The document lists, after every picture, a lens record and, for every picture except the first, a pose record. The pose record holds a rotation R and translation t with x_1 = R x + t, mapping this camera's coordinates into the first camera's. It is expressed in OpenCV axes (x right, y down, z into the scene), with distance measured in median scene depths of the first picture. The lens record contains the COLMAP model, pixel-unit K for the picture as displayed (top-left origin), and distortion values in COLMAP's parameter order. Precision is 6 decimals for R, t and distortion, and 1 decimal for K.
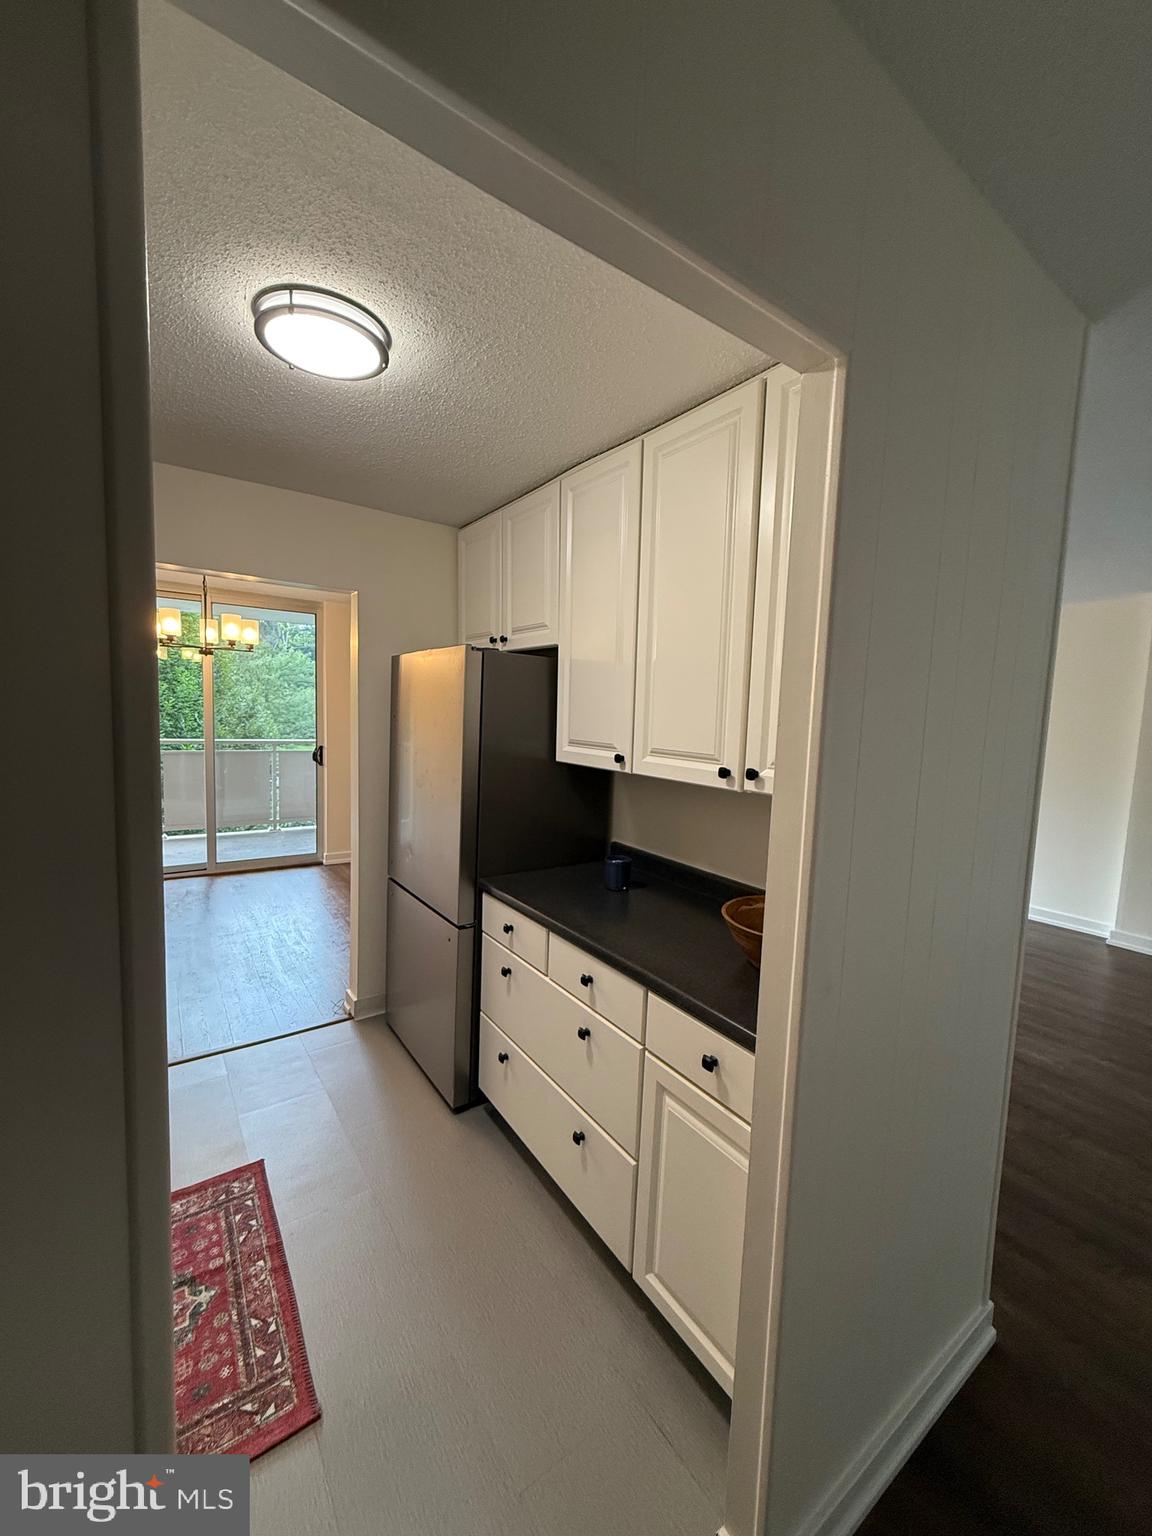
lens RADIAL K [[610.8, 0, 578.3], [0, 610.8, 764.1], [0, 0, 1]] dist [0.000025, -0.000789]
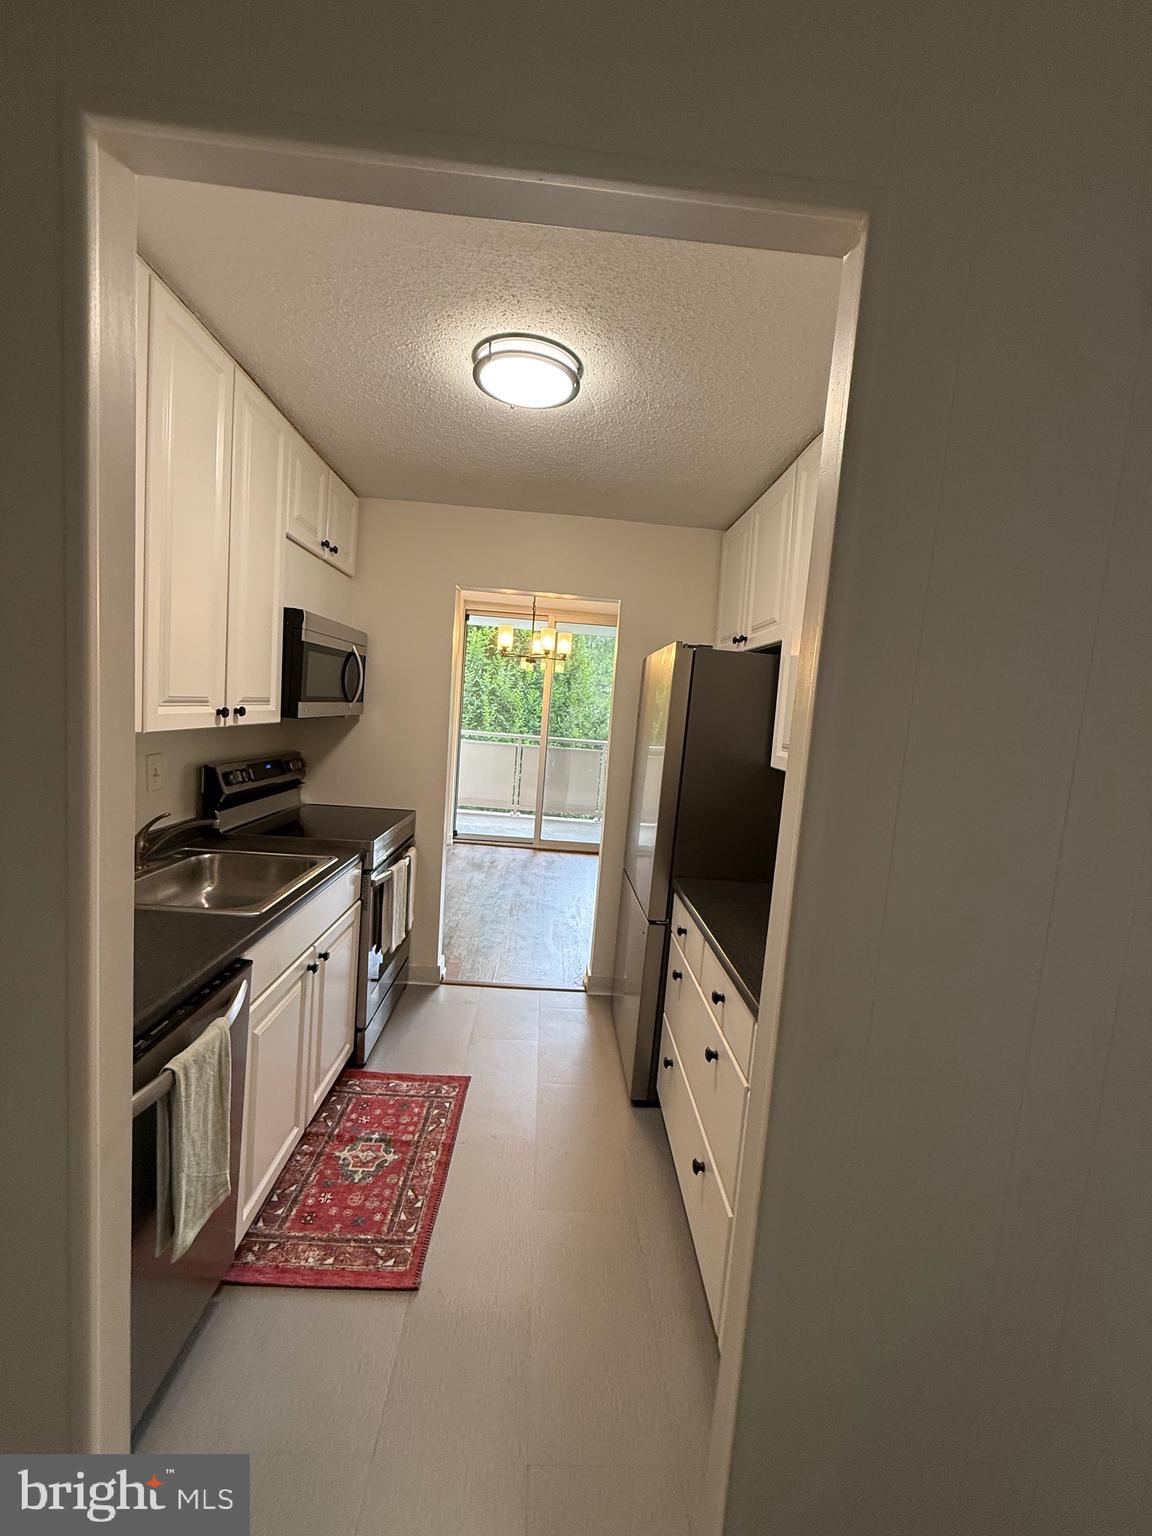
lens RADIAL K [[610.8, 0, 578.3], [0, 610.8, 764.1], [0, 0, 1]] dist [0.000025, -0.000789]
pose [[0.822927, 0.070882, -0.563708, 0.350495], [-0.077561, 0.996914, 0.012127, -0.000588], [0.562828, 0.033742, 0.825885, 0.119740]]
